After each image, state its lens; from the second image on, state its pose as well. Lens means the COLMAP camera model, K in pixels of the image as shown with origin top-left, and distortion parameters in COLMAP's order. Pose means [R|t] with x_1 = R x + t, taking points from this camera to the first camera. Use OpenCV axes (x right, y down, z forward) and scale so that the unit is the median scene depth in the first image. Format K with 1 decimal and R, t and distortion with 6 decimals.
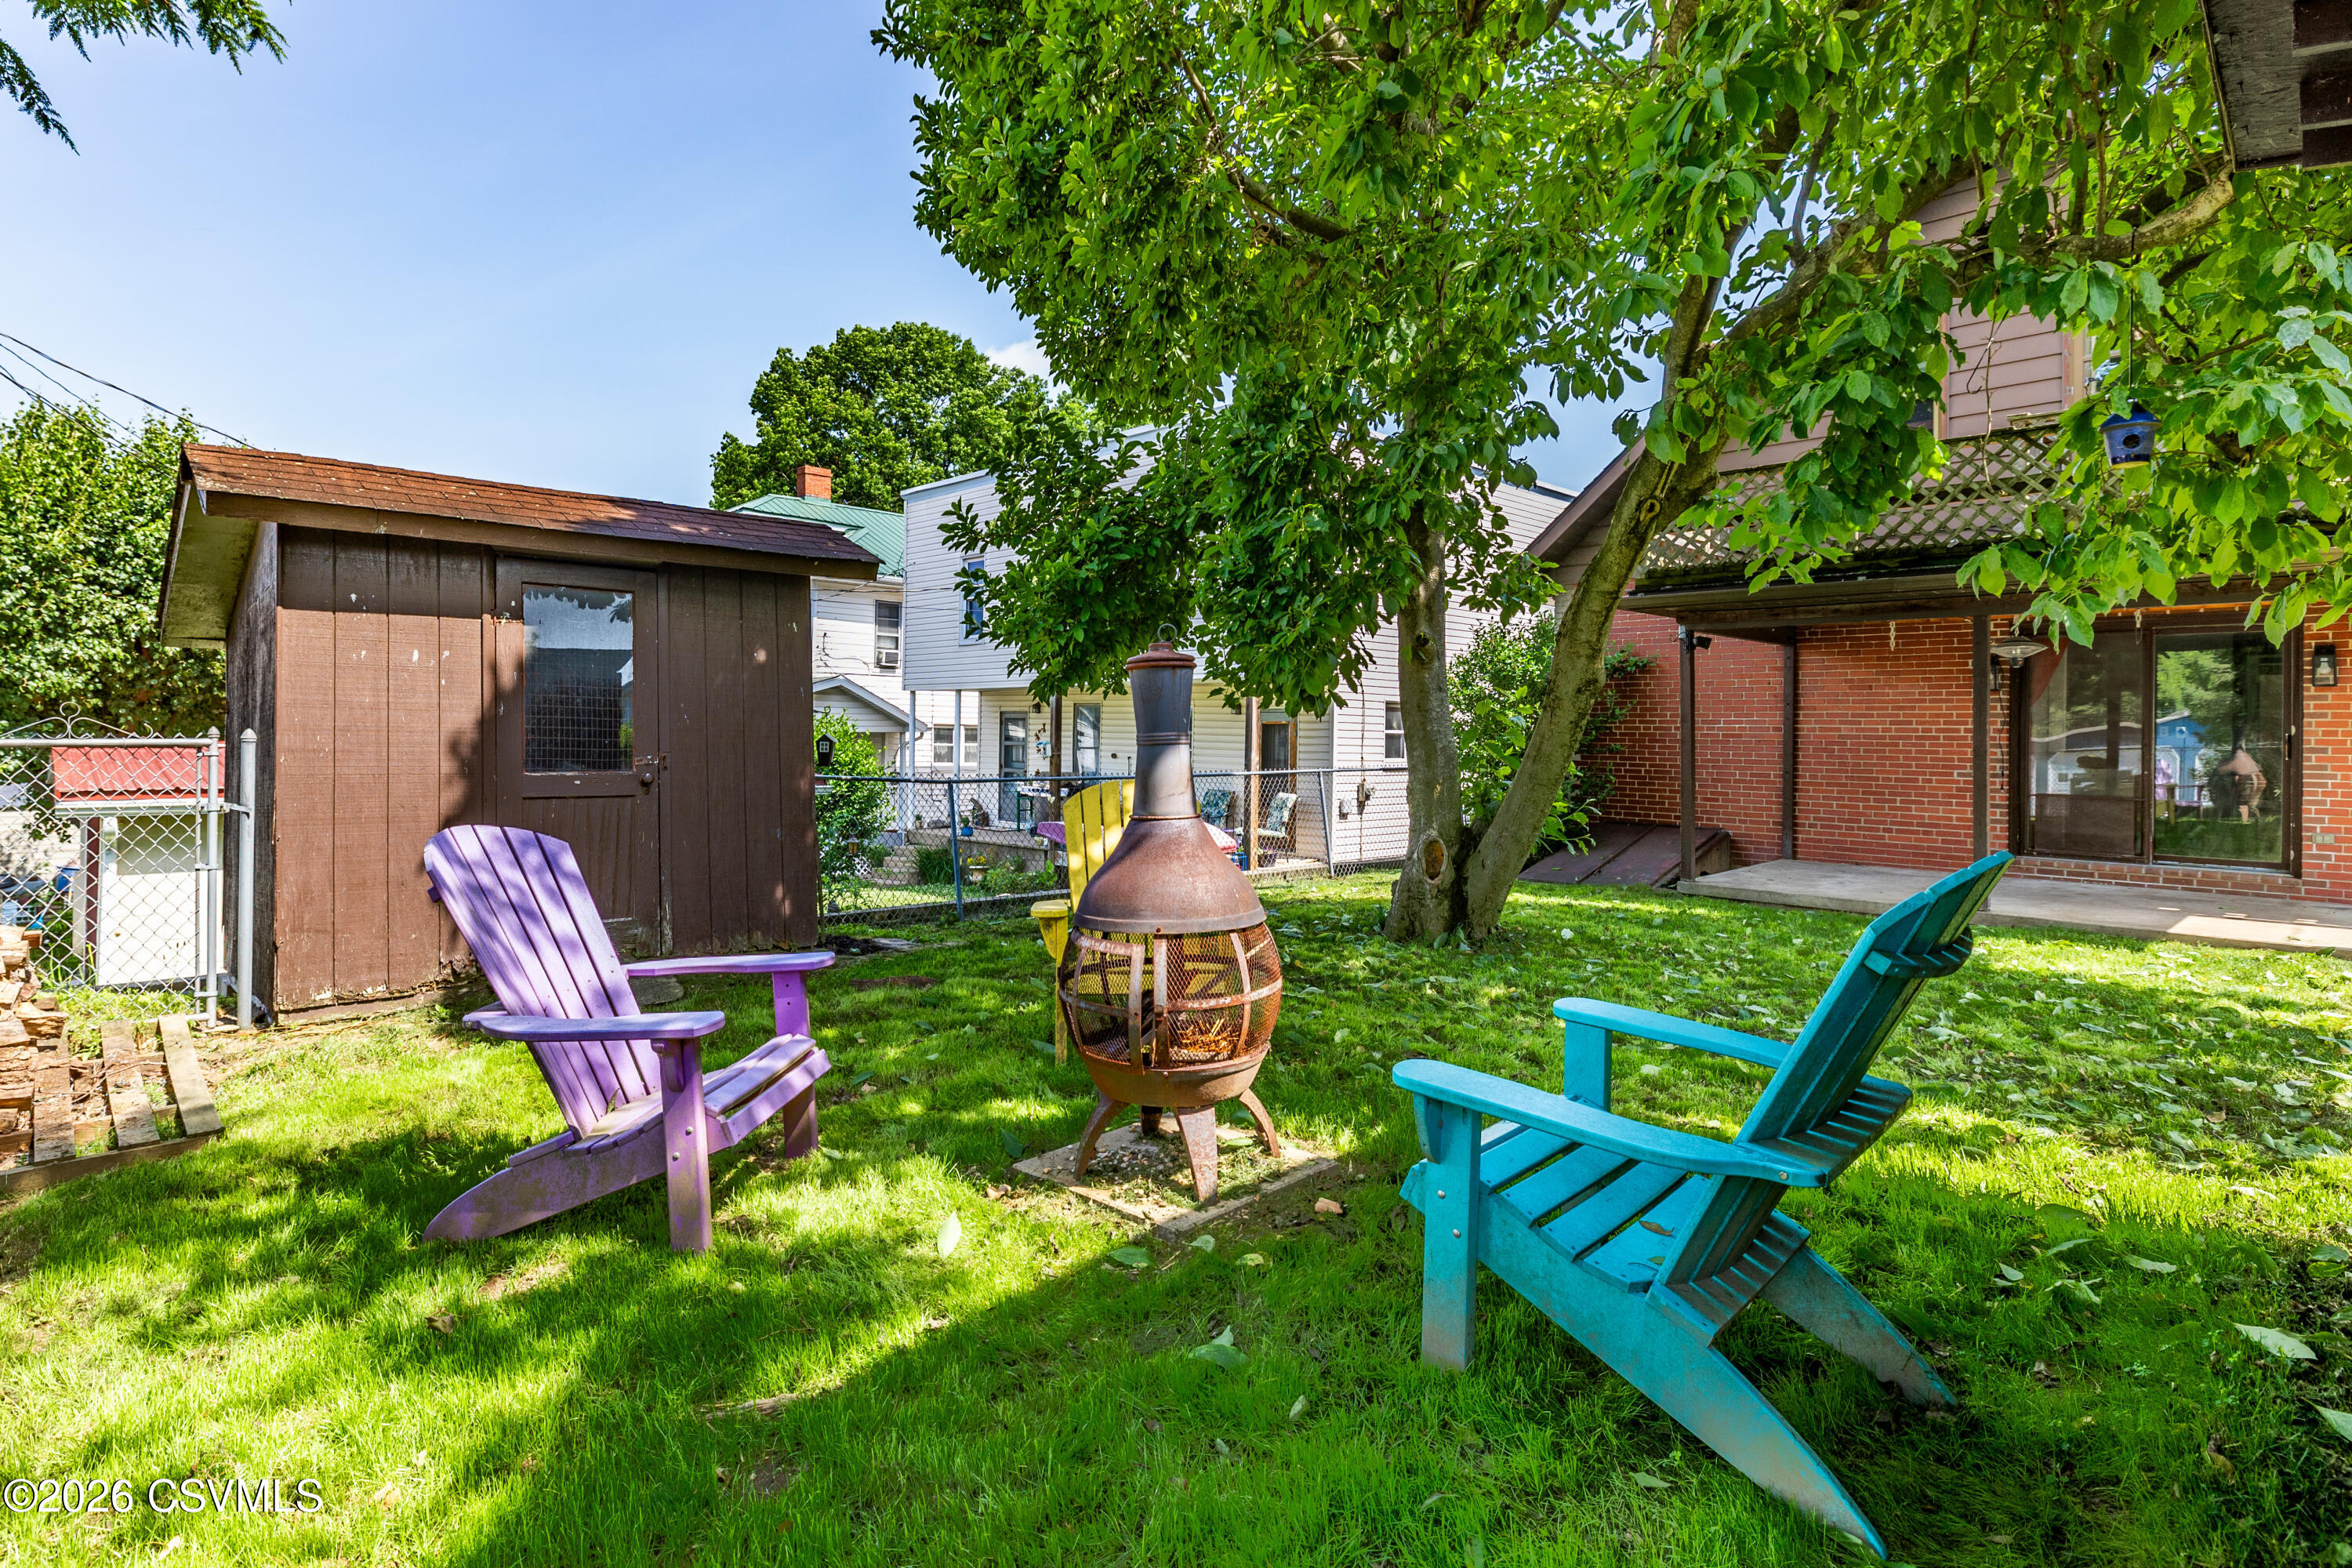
lens RADIAL K [[1098.4, 0, 1156.7], [0, 1098.4, 722.2], [0, 0, 1]] dist [-0.005312, -0.000960]
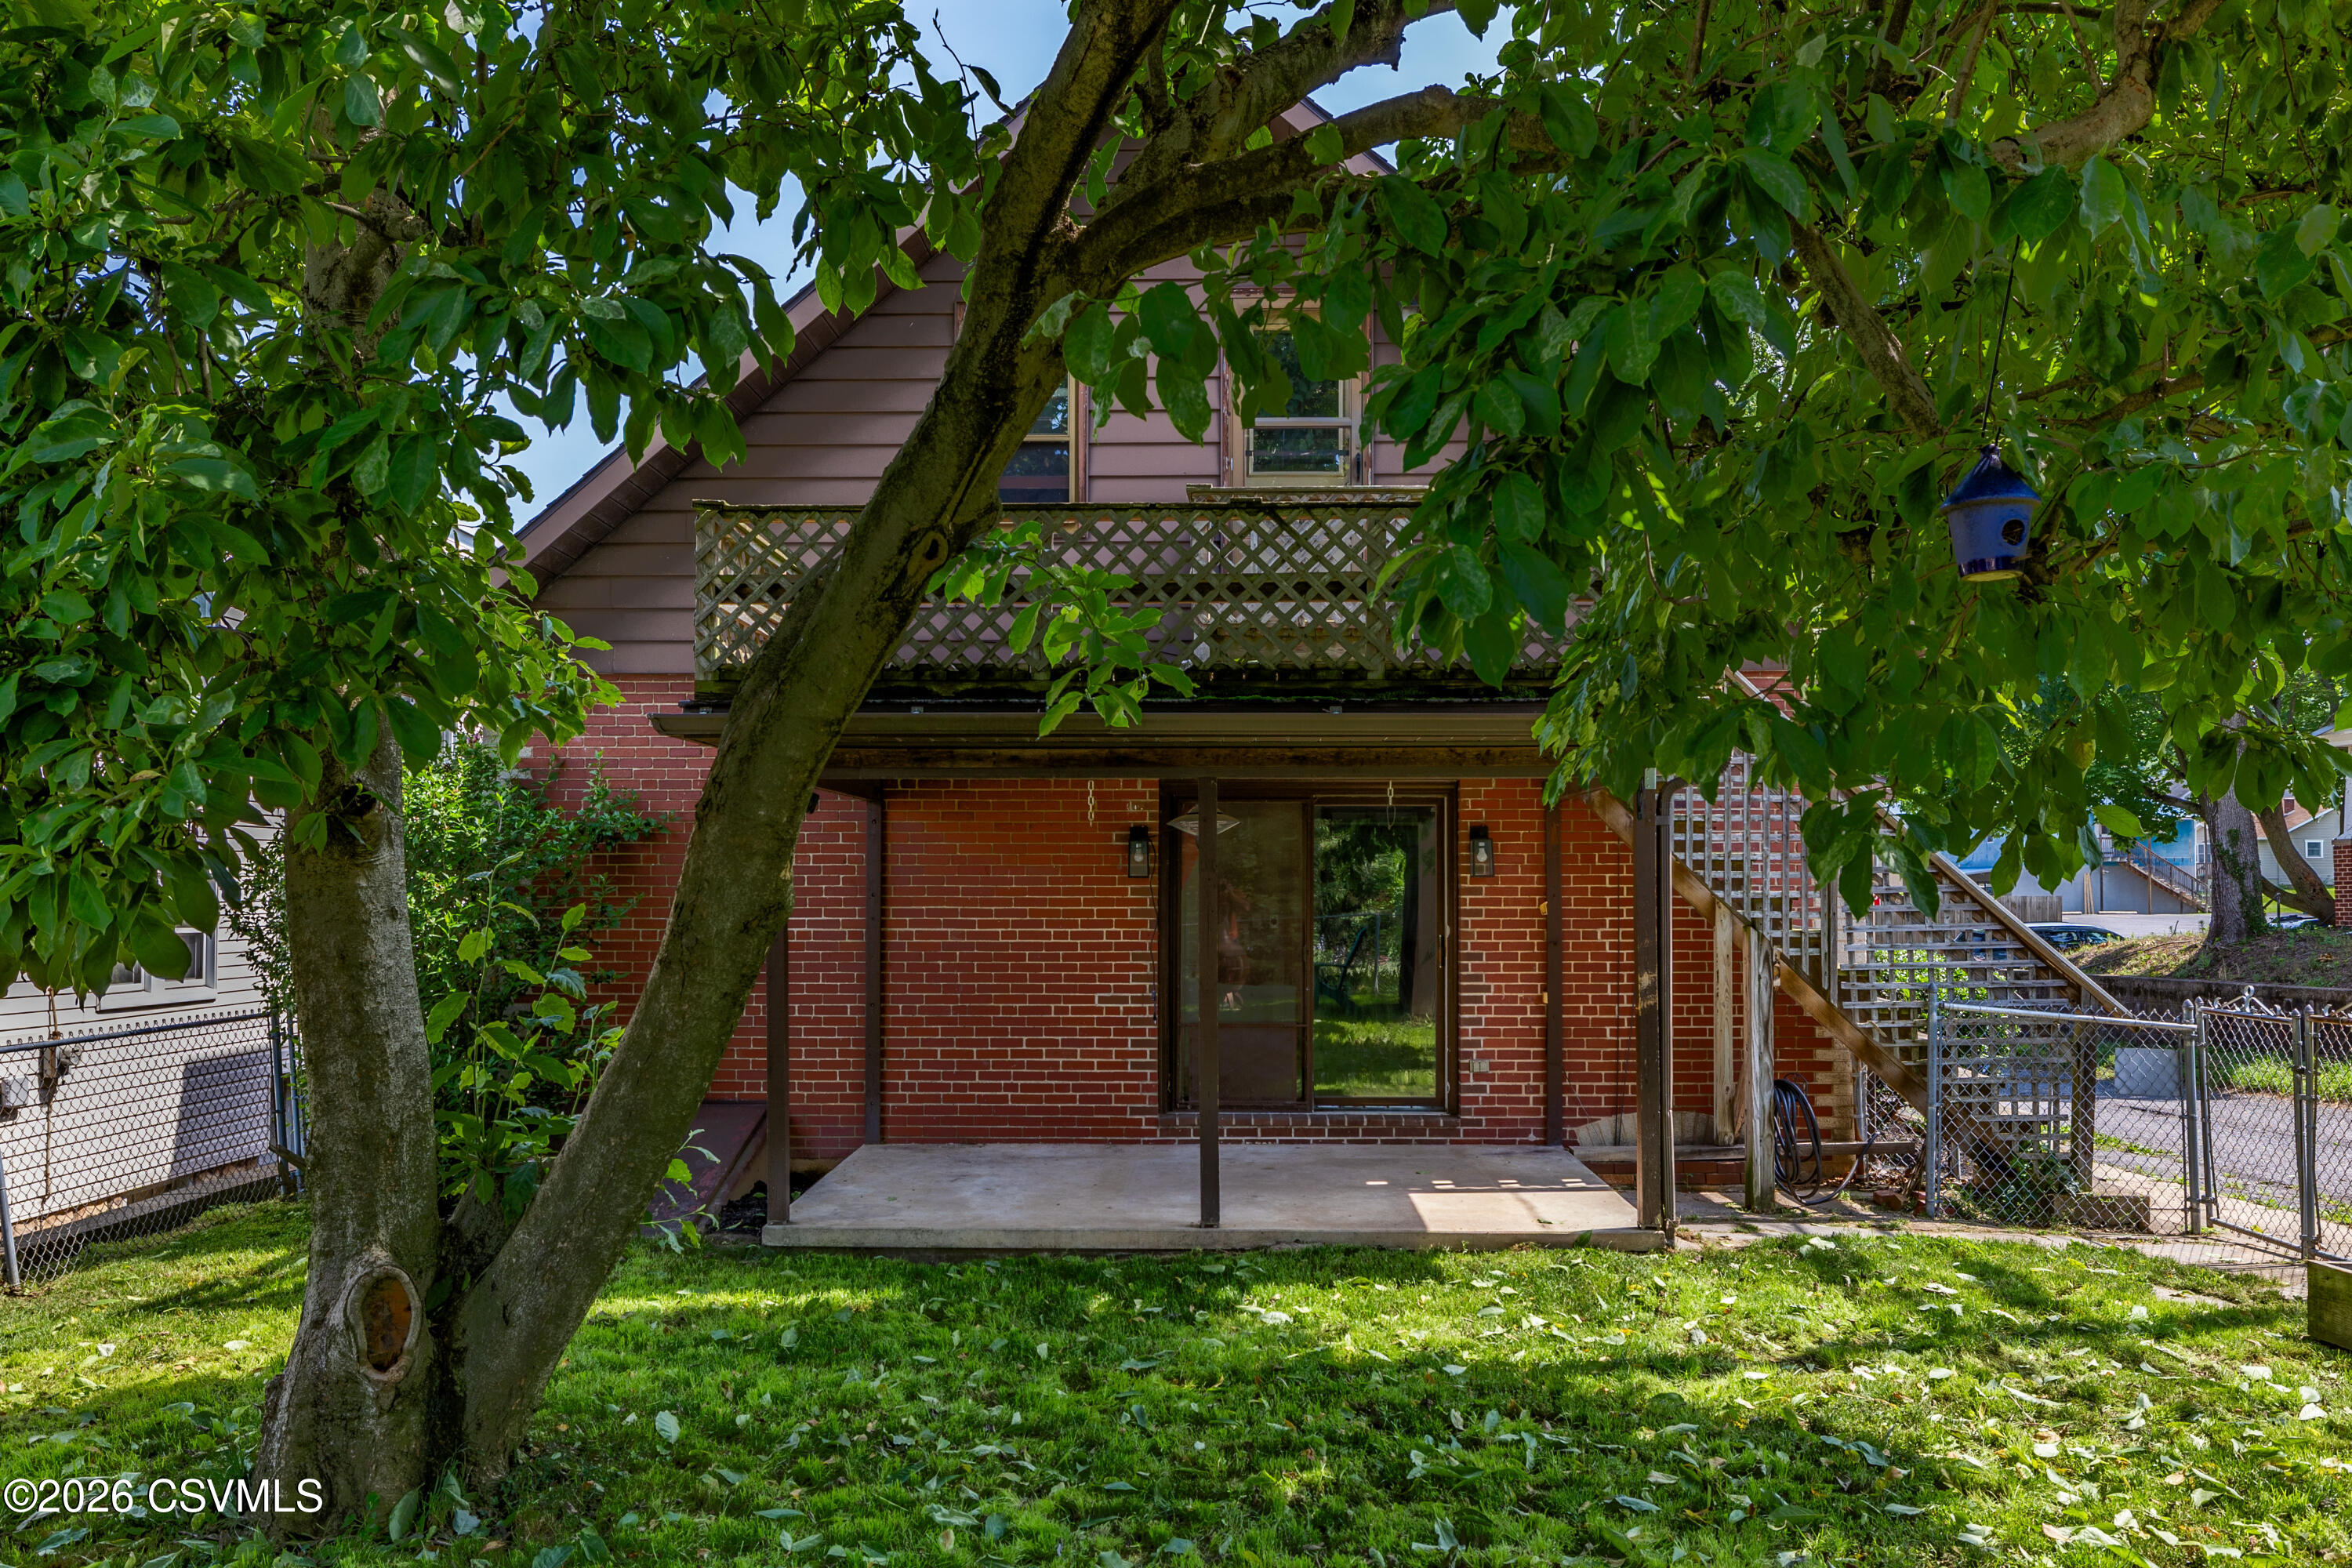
lens RADIAL K [[1733.8, 0, 1133.9], [0, 1733.8, 855.2], [0, 0, 1]] dist [-0.000636, 0.000379]
pose [[0.722393, 0.004344, 0.691470, -0.000099], [0.007375, 0.999875, -0.013987, -0.037396], [-0.691444, 0.015203, 0.722270, 0.283473]]
